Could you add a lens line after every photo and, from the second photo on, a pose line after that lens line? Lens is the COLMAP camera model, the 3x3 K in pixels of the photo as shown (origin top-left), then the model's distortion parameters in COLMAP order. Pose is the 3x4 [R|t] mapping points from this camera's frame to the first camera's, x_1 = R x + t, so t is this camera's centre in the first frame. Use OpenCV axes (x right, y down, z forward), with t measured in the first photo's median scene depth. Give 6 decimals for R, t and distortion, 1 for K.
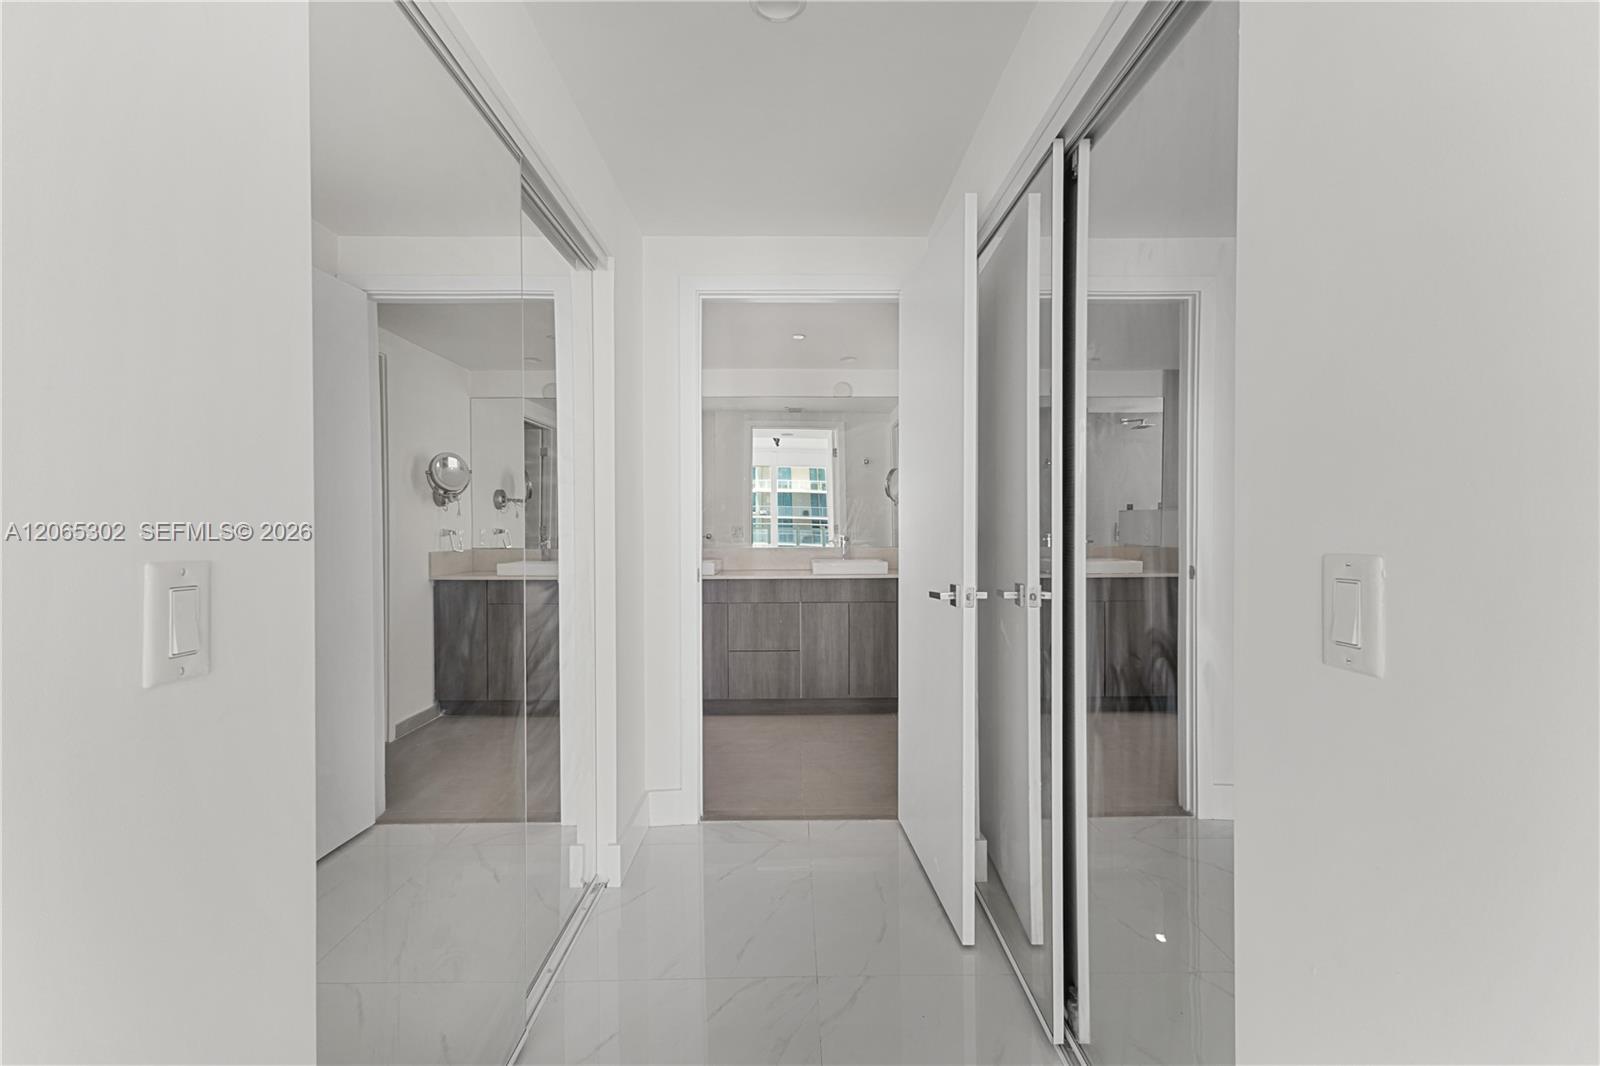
lens RADIAL K [[714.1, 0, 801.5], [0, 714.1, 529.3], [0, 0, 1]] dist [0.001245, -0.000081]
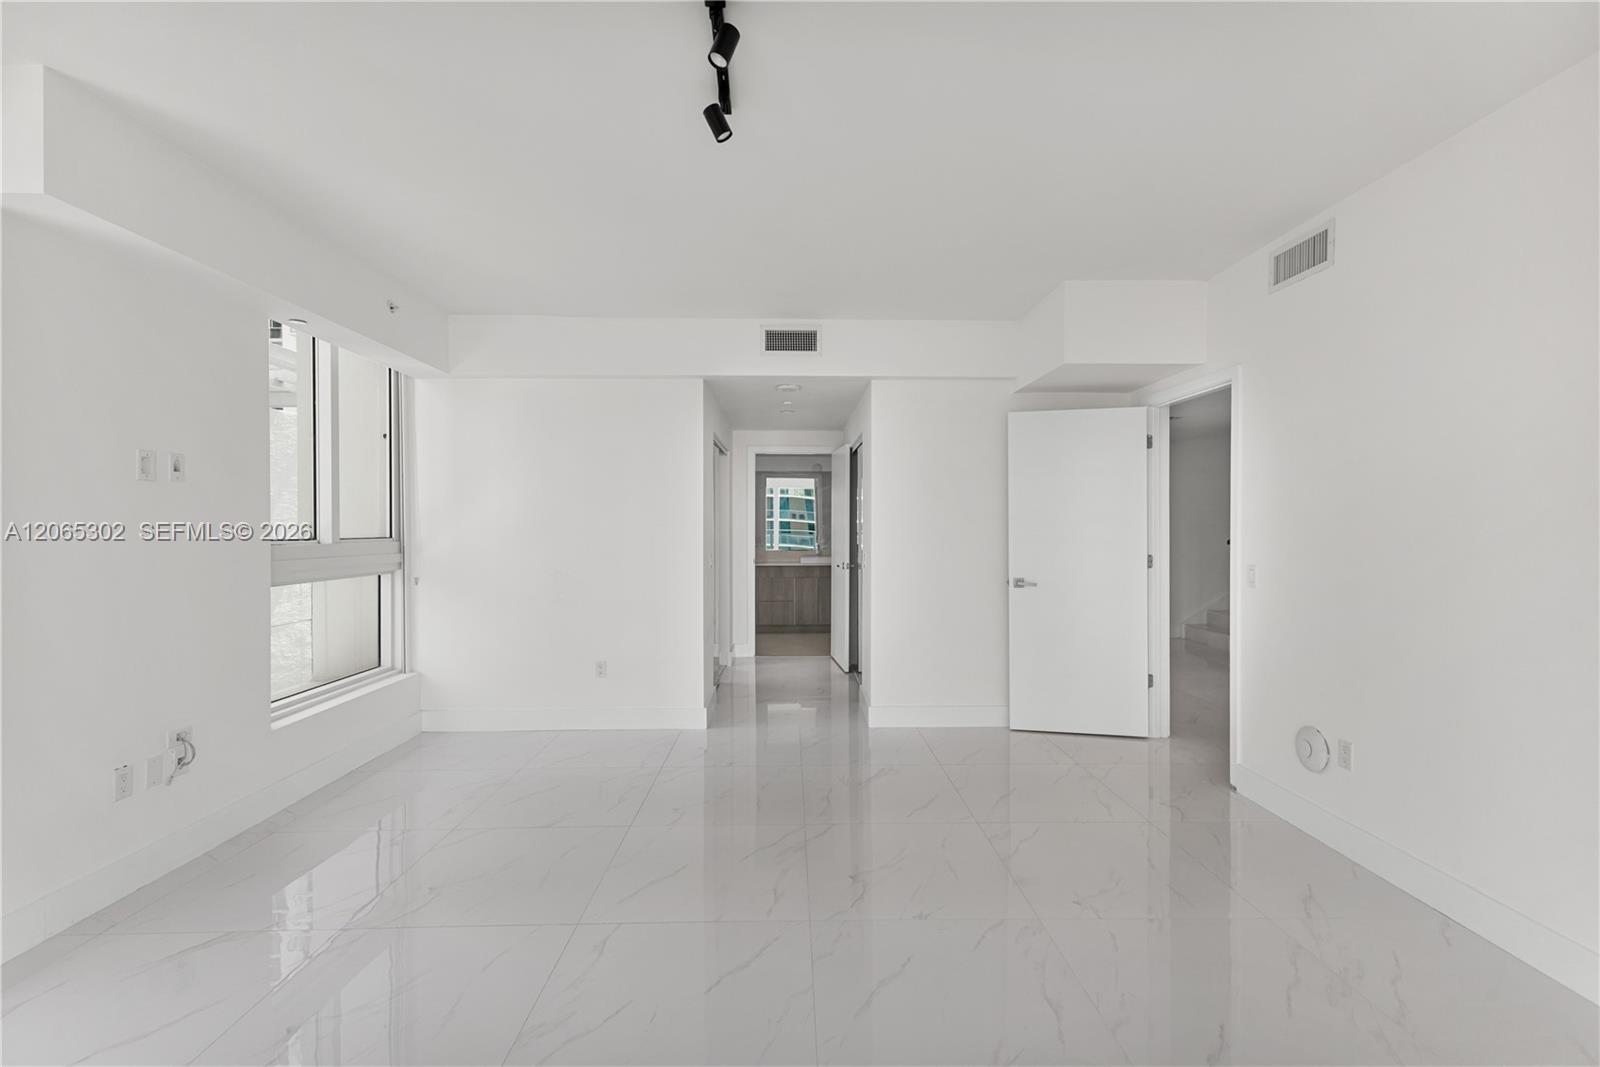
lens RADIAL K [[714.1, 0, 801.5], [0, 714.1, 529.8], [0, 0, 1]] dist [0.001245, -0.000081]
pose [[0.999977, 0.003872, 0.005589, 0.007078], [-0.003858, 0.999990, -0.002448, -0.026027], [-0.005599, 0.002427, 0.999981, -1.007850]]
